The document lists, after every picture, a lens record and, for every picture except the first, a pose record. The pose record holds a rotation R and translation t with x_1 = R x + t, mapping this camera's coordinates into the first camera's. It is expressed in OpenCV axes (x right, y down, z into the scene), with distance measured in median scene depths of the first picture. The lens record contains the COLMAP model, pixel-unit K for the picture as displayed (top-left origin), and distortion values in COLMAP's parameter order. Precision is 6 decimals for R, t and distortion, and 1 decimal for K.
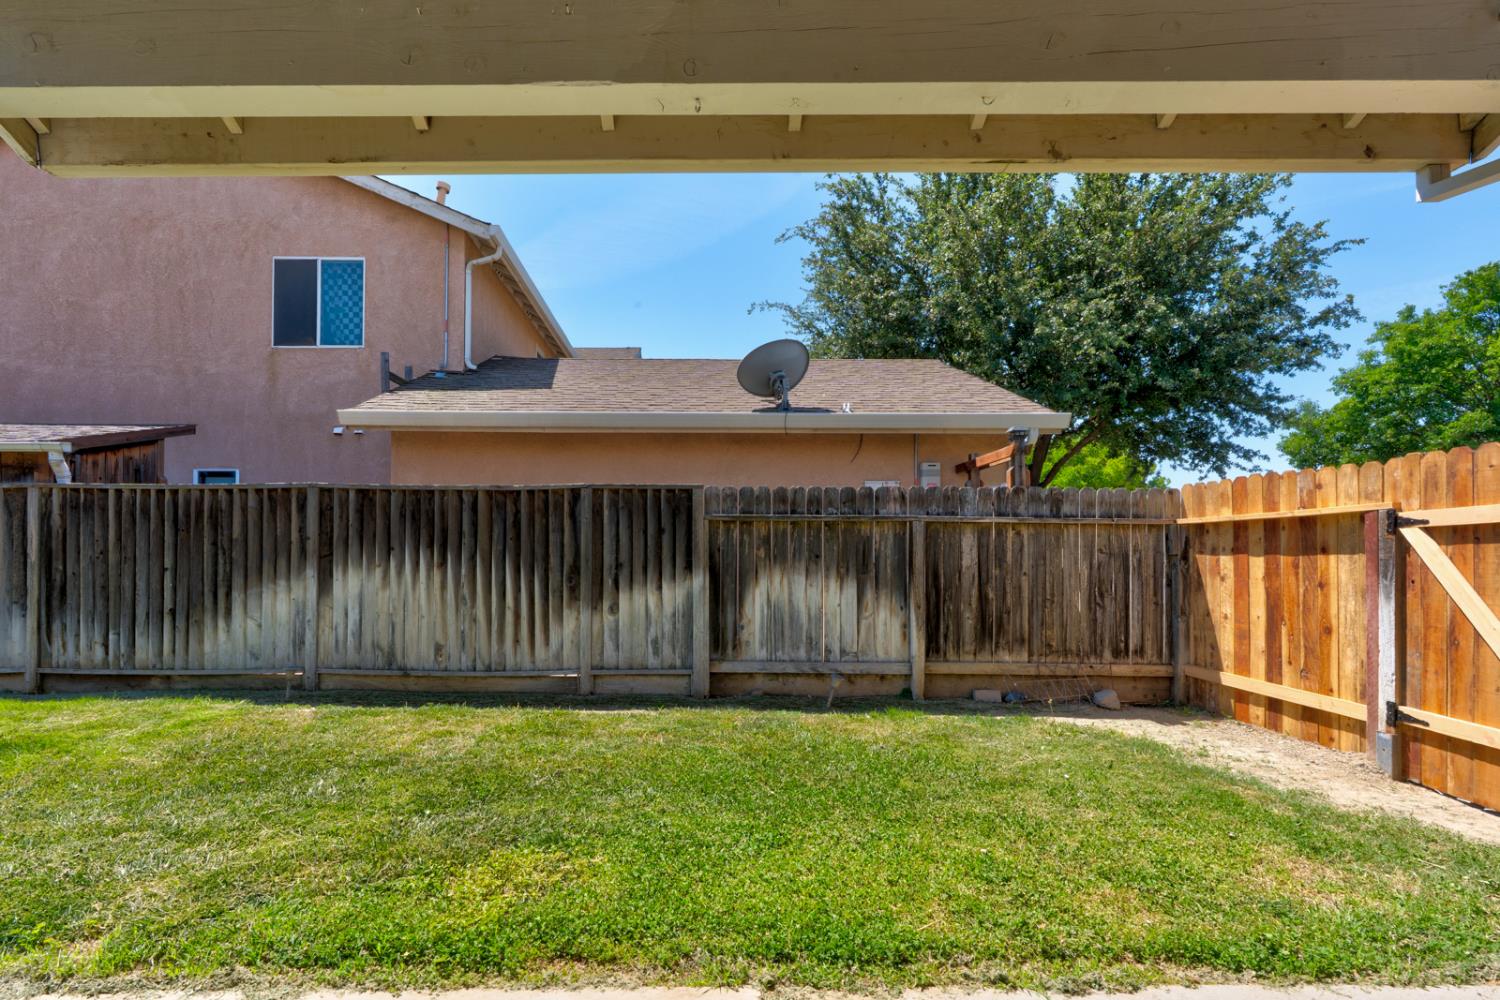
lens RADIAL K [[692.3, 0, 714.7], [0, 692.3, 543.0], [0, 0, 1]] dist [-0.029466, 0.012300]
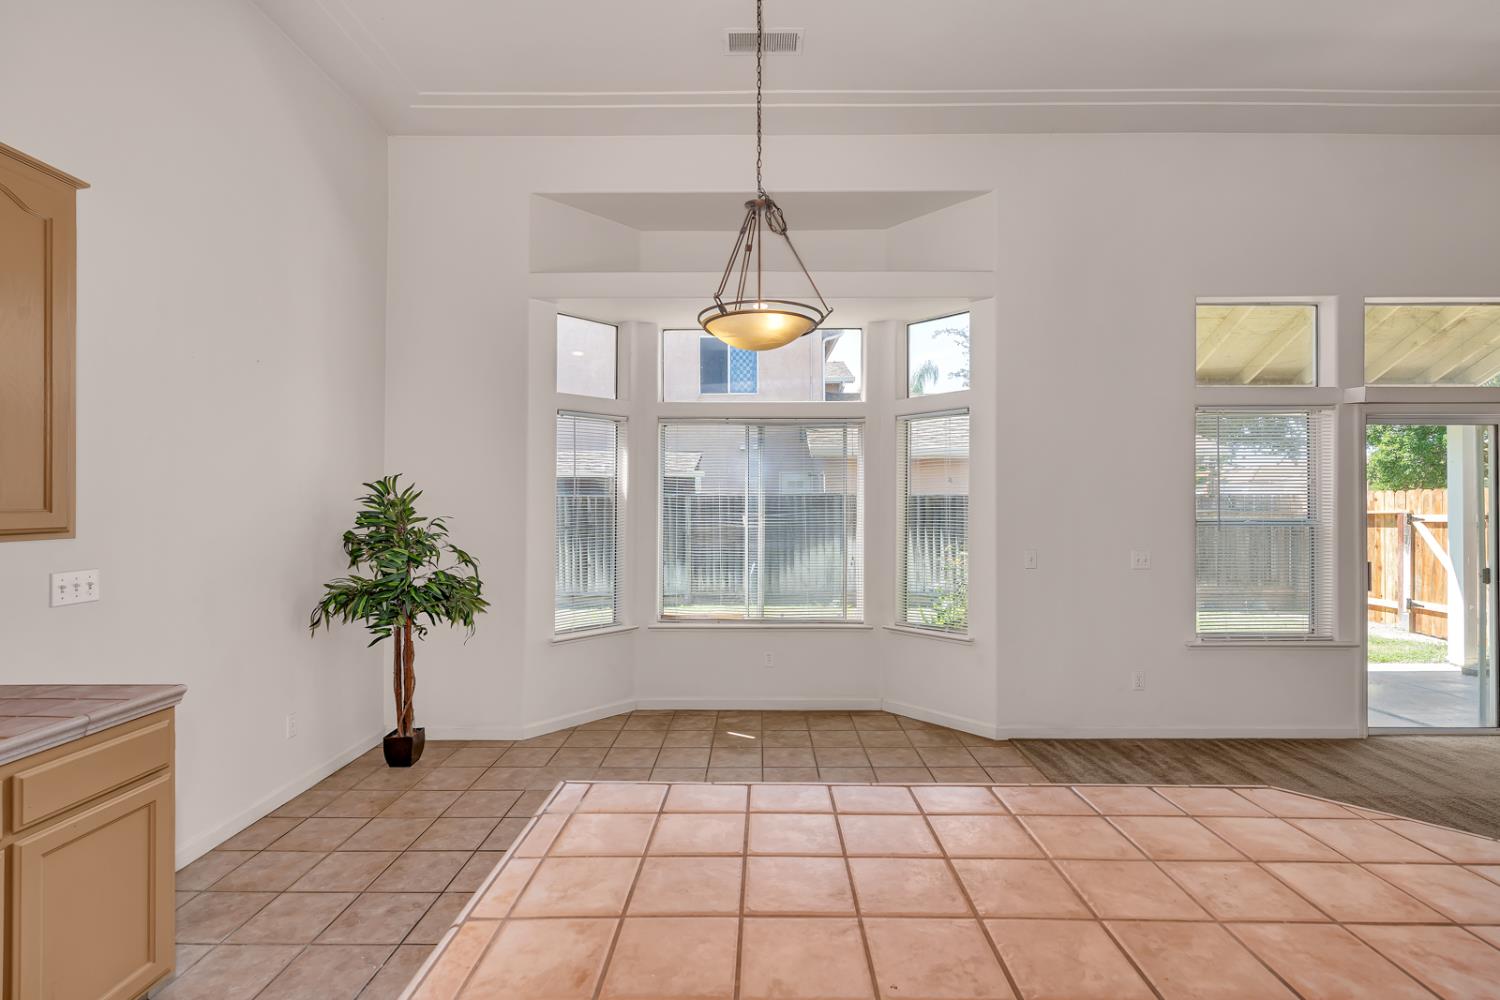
lens RADIAL K [[679.3, 0, 756.2], [0, 679.3, 503.4], [0, 0, 1]] dist [-0.002478, -0.000166]
pose [[0.999986, -0.003455, -0.004031, -0.800787], [0.003479, 0.999976, 0.006016, -0.071416], [0.004010, -0.006030, 0.999974, -0.865797]]
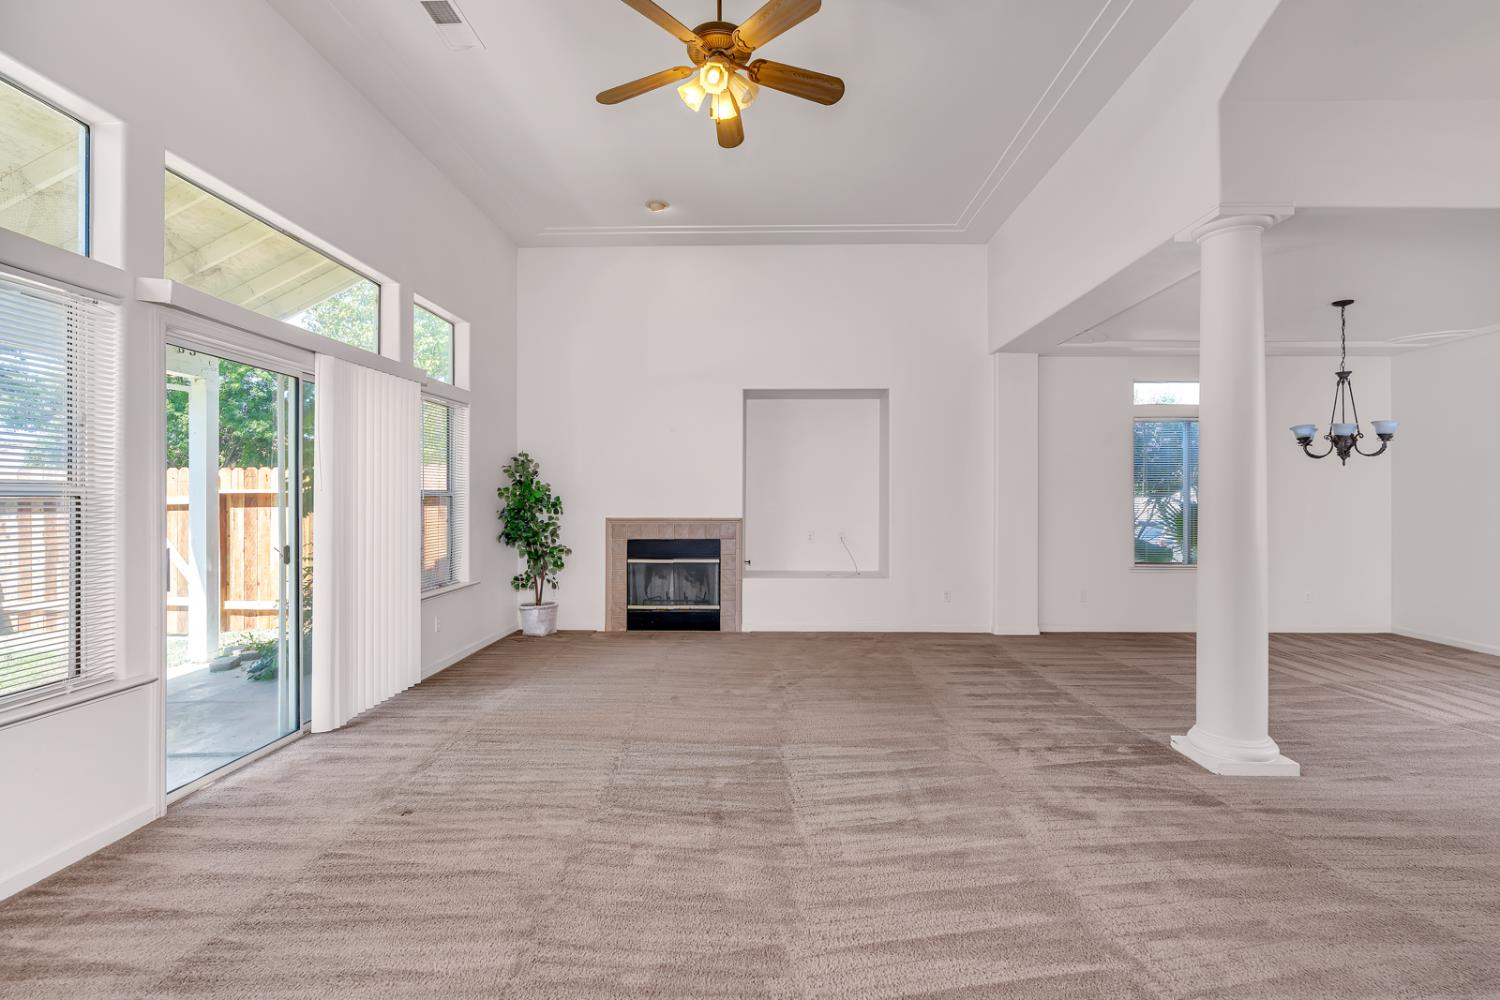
lens RADIAL K [[687.1, 0, 759.4], [0, 687.1, 495.4], [0, 0, 1]] dist [-0.014848, 0.007323]
pose [[0.013019, 0.002821, 0.999911, -0.624540], [-0.007191, 0.999970, -0.002727, -0.040140], [-0.999889, -0.007155, 0.013039, -0.557095]]
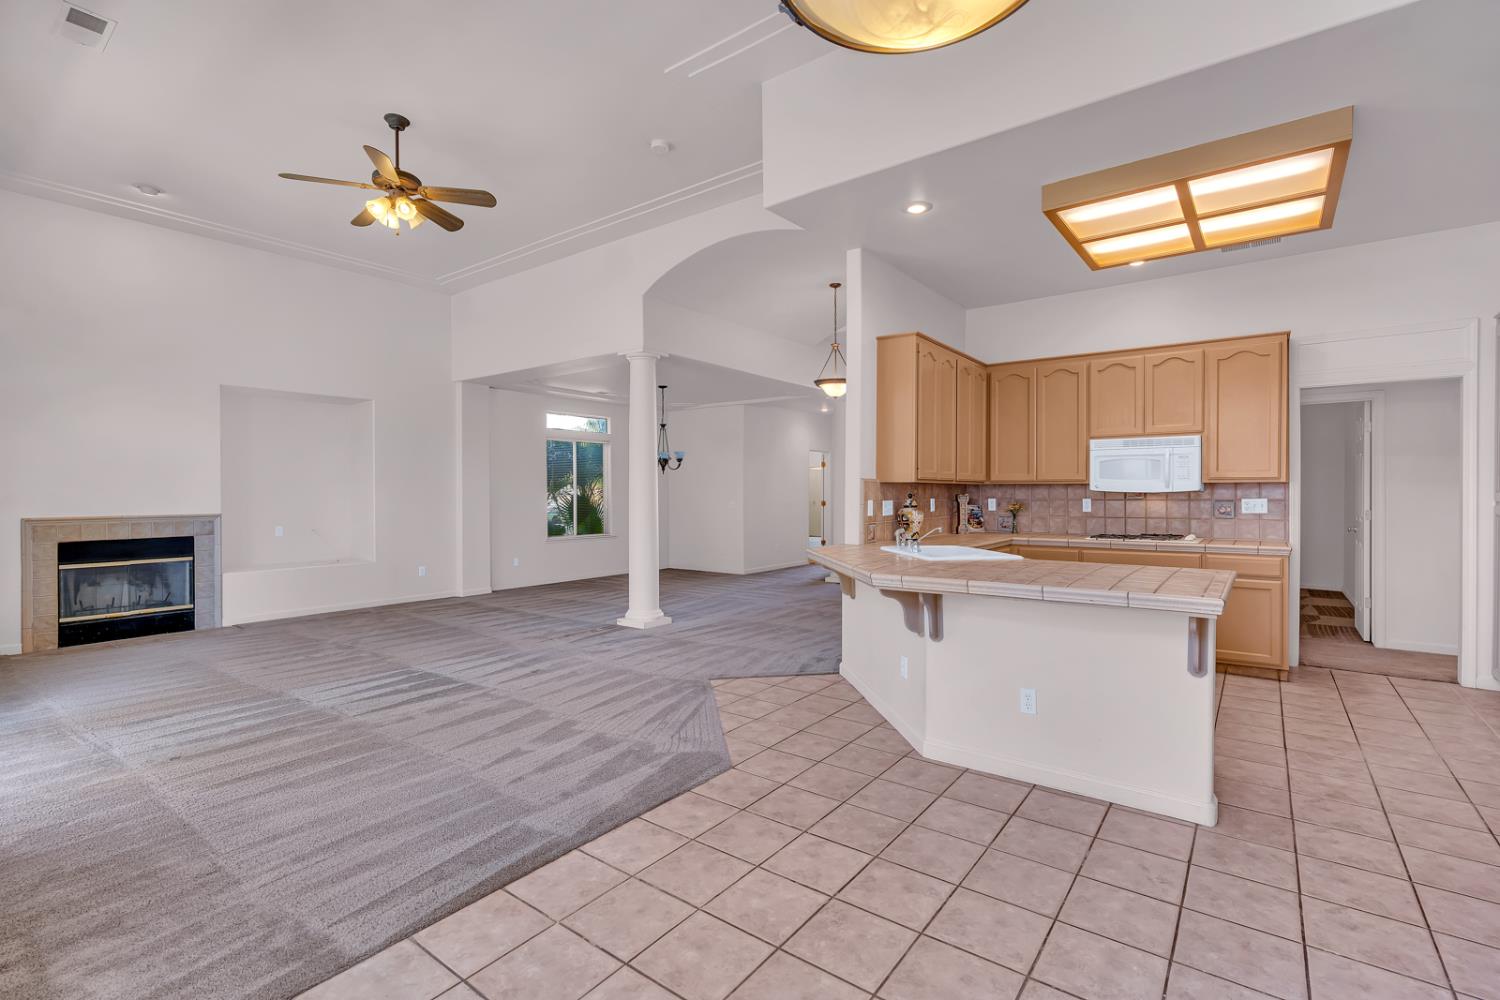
lens RADIAL K [[677.0, 0, 757.8], [0, 677.0, 497.2], [0, 0, 1]] dist [-0.011333, 0.004798]
pose [[-0.802363, -0.003723, 0.596825, -0.886719], [-0.000920, 0.999987, 0.005000, -0.039743], [-0.596836, 0.003463, -0.802356, -0.130470]]
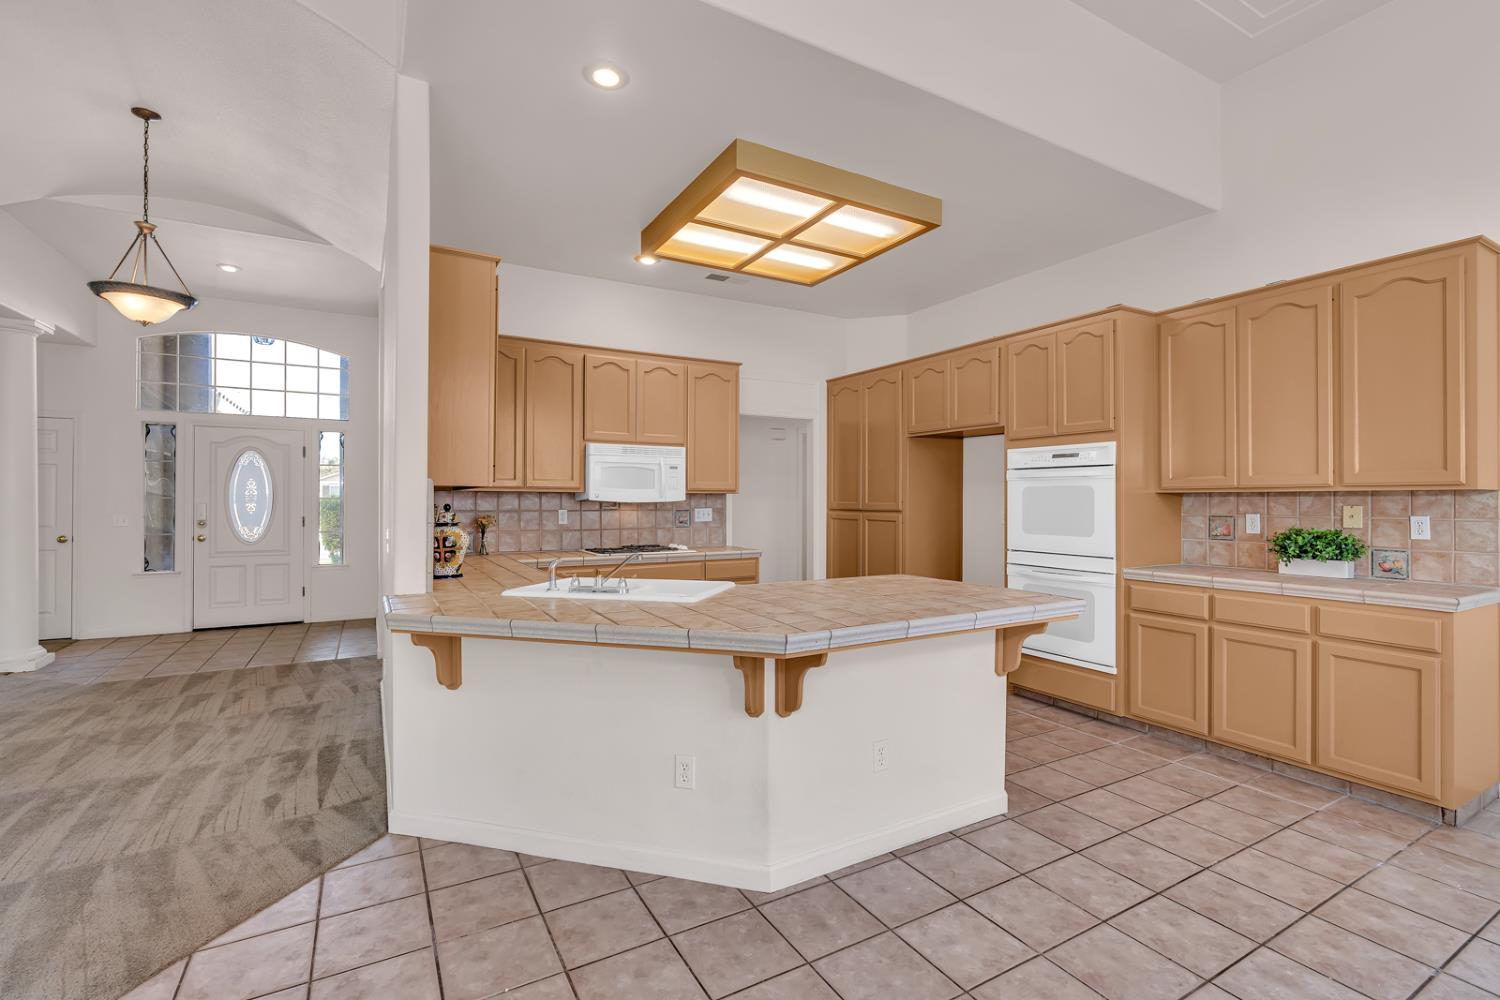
lens RADIAL K [[677.0, 0, 757.8], [0, 677.0, 497.2], [0, 0, 1]] dist [-0.011333, 0.004798]
pose [[-0.864728, -0.005050, -0.502215, -0.443190], [-0.000331, 0.999955, -0.009486, -0.040664], [0.502240, -0.008036, -0.864691, -0.345344]]
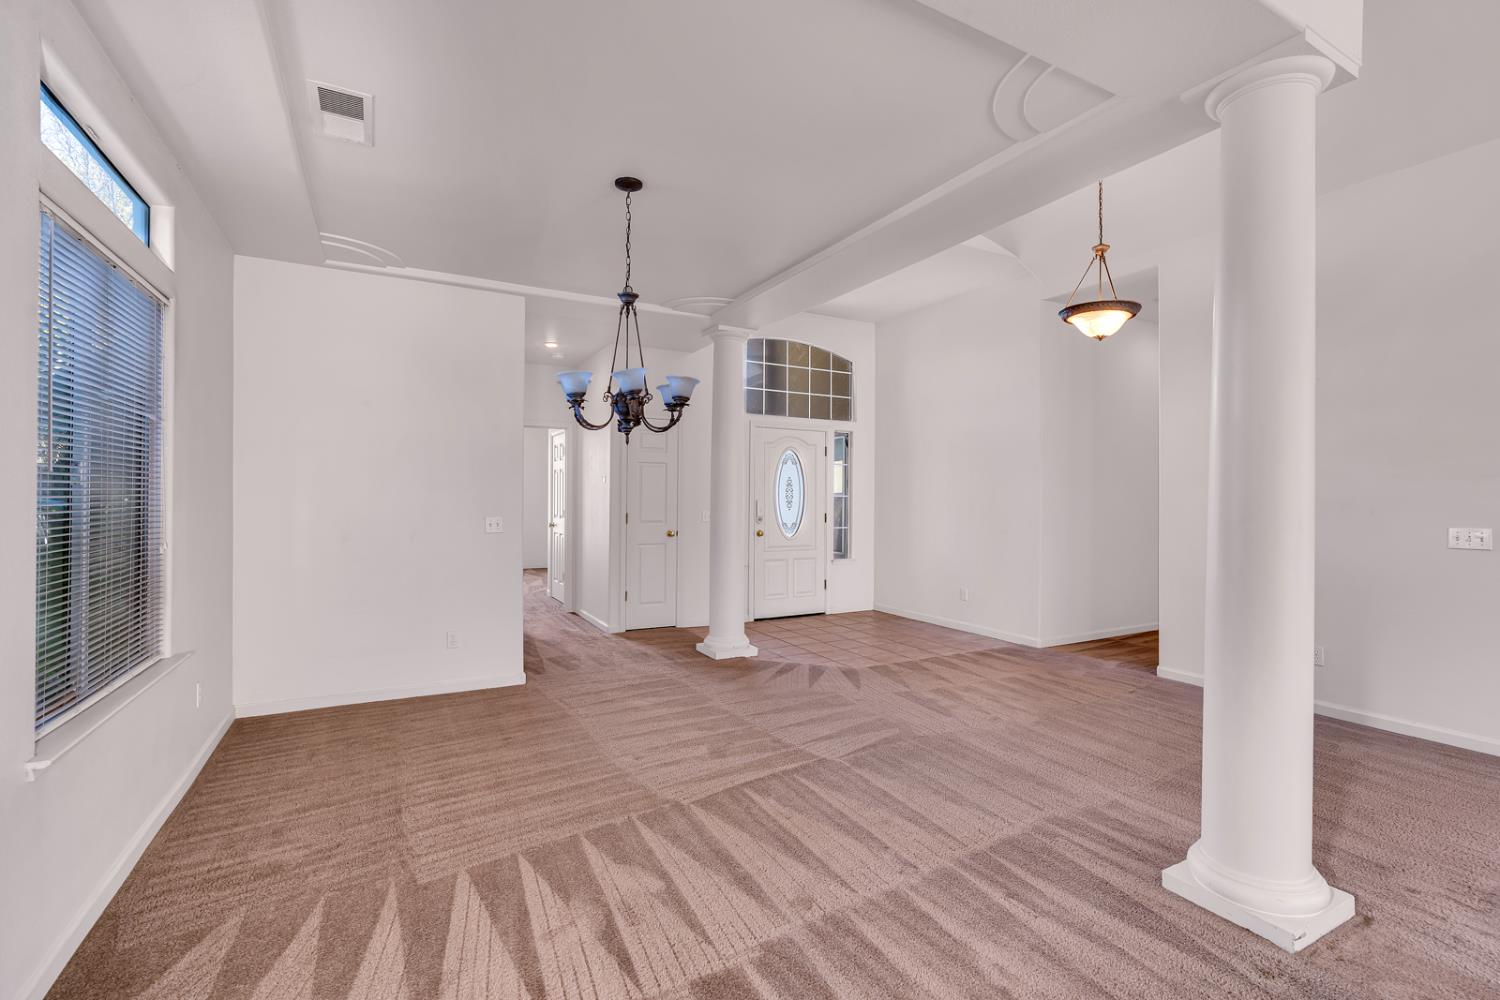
lens RADIAL K [[677.0, 0, 757.8], [0, 677.0, 497.2], [0, 0, 1]] dist [-0.011333, 0.004798]
pose [[-0.881983, -0.011435, -0.471142, 0.425638], [-0.009003, 0.999932, -0.007414, -0.037778], [0.471195, -0.002297, -0.882026, -0.759005]]
